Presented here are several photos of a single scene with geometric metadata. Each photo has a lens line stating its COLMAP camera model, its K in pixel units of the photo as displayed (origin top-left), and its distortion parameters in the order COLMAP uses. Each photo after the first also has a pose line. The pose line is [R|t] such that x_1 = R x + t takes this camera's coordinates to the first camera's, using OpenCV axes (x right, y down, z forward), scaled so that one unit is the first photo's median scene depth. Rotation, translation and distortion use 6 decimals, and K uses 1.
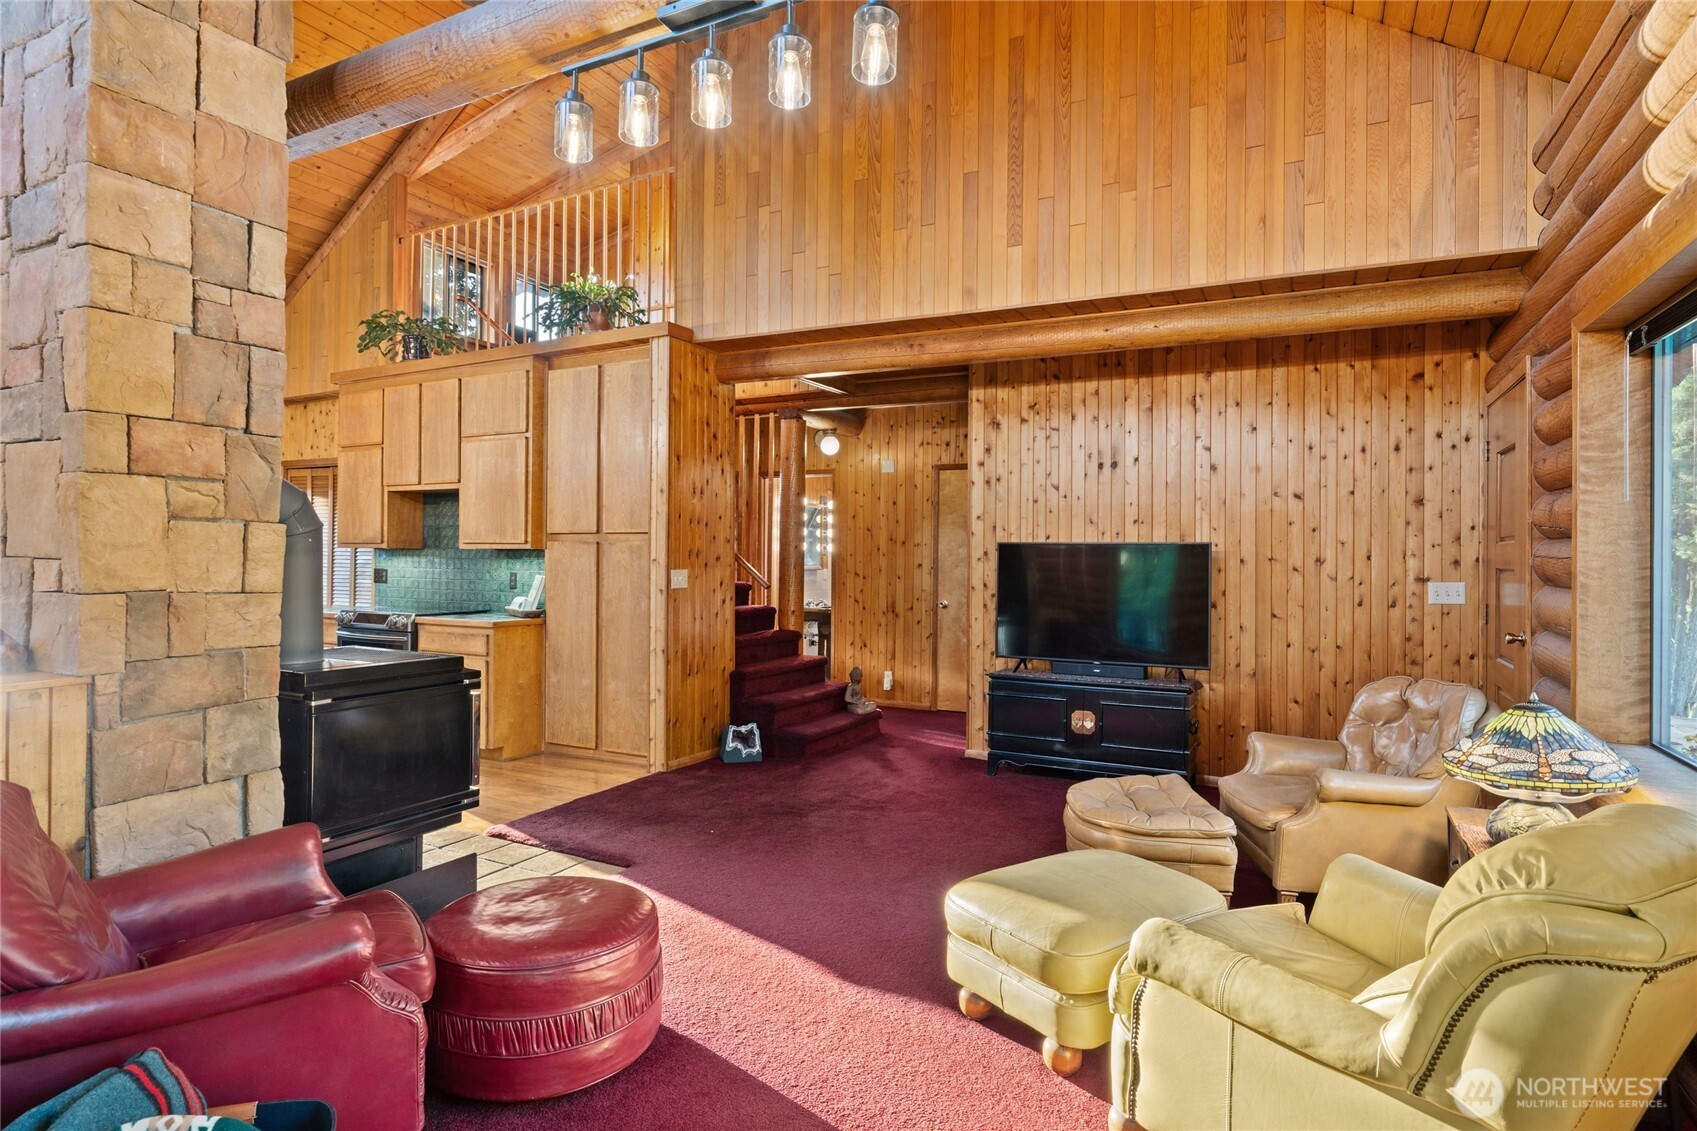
lens RADIAL K [[892.0, 0, 847.3], [0, 892.0, 542.8], [0, 0, 1]] dist [-0.002363, -0.000204]
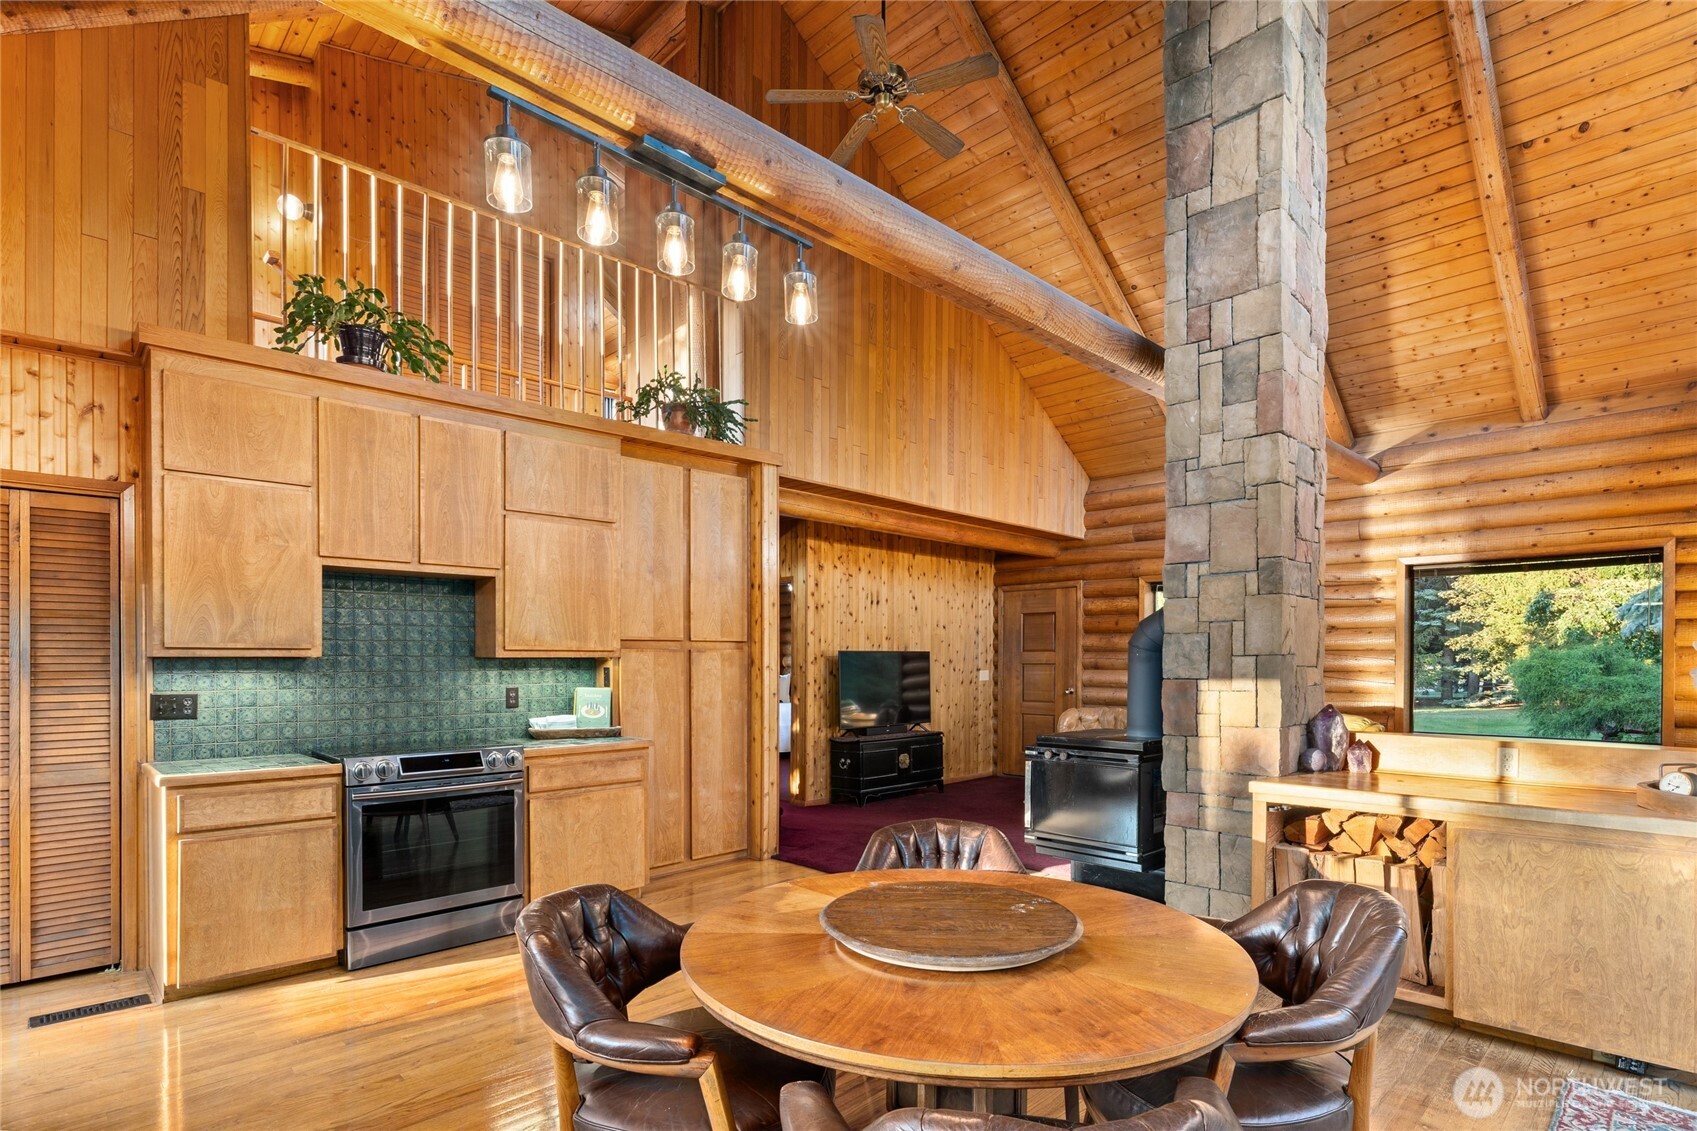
lens RADIAL K [[842.6, 0, 848.0], [0, 842.6, 664.2], [0, 0, 1]] dist [0.000956, 0.000038]
pose [[0.315891, -0.014455, 0.948685, -1.120919], [-0.008987, 0.999794, 0.018226, -0.003736], [-0.948753, -0.014283, 0.315696, 0.551807]]
